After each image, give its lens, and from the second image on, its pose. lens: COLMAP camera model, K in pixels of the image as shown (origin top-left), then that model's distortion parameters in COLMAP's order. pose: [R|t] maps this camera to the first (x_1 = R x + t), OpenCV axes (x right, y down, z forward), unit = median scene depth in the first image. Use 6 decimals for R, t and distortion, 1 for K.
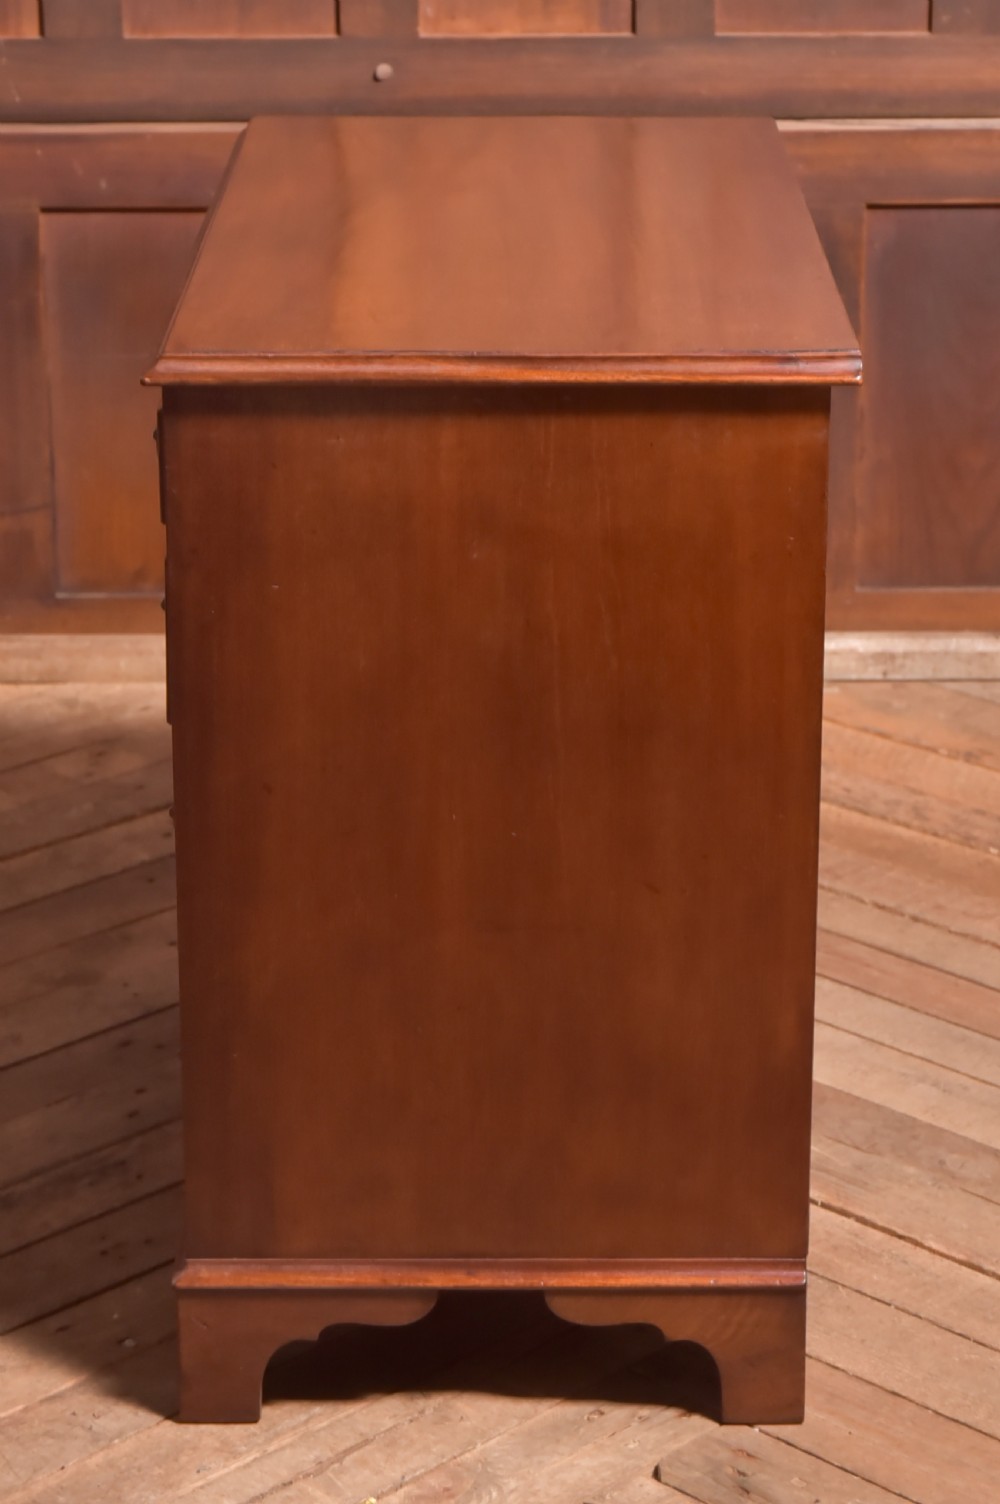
lens RADIAL K [[3734.4, 0, 478.2], [0, 3734.4, 647.1], [0, 0, 1]] dist [0.146994, 0.000000]
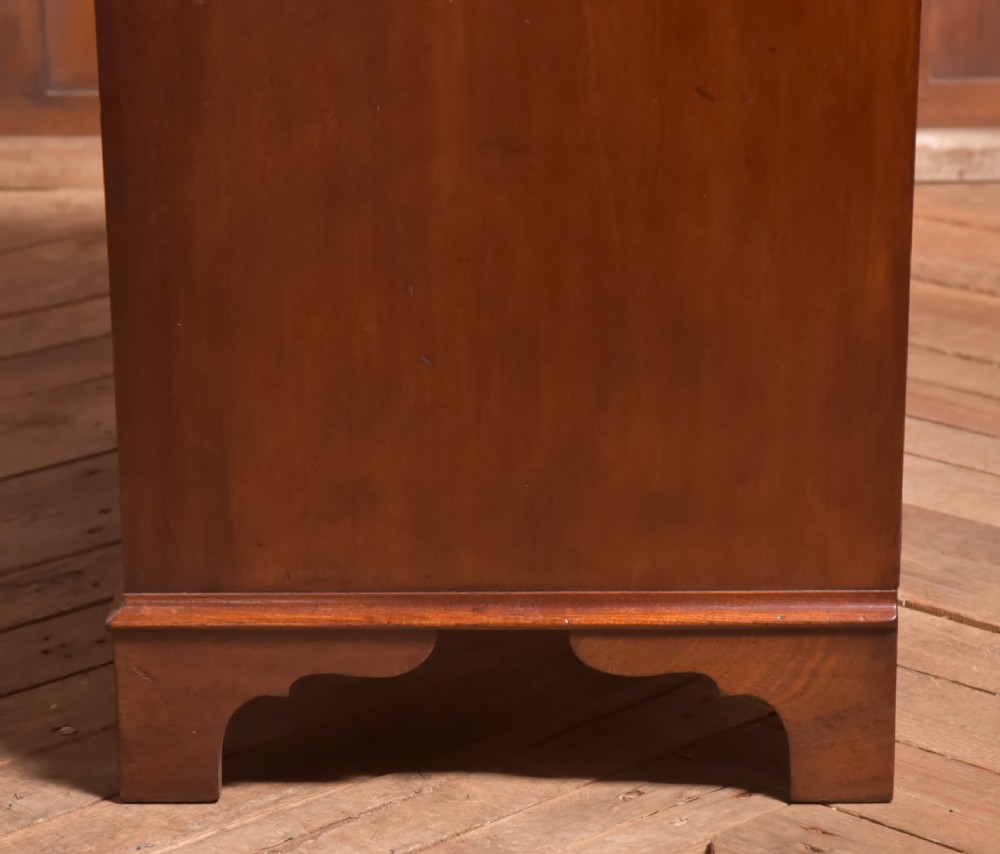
lens RADIAL K [[3414.2, 0, 456.3], [0, 3414.2, 568.7], [0, 0, 1]] dist [0.248991, 0.000000]
pose [[0.999701, -0.001928, -0.024385, 0.011355], [0.002263, 0.999903, 0.013752, 0.147618], [0.024356, -0.013803, 0.999608, 0.267143]]
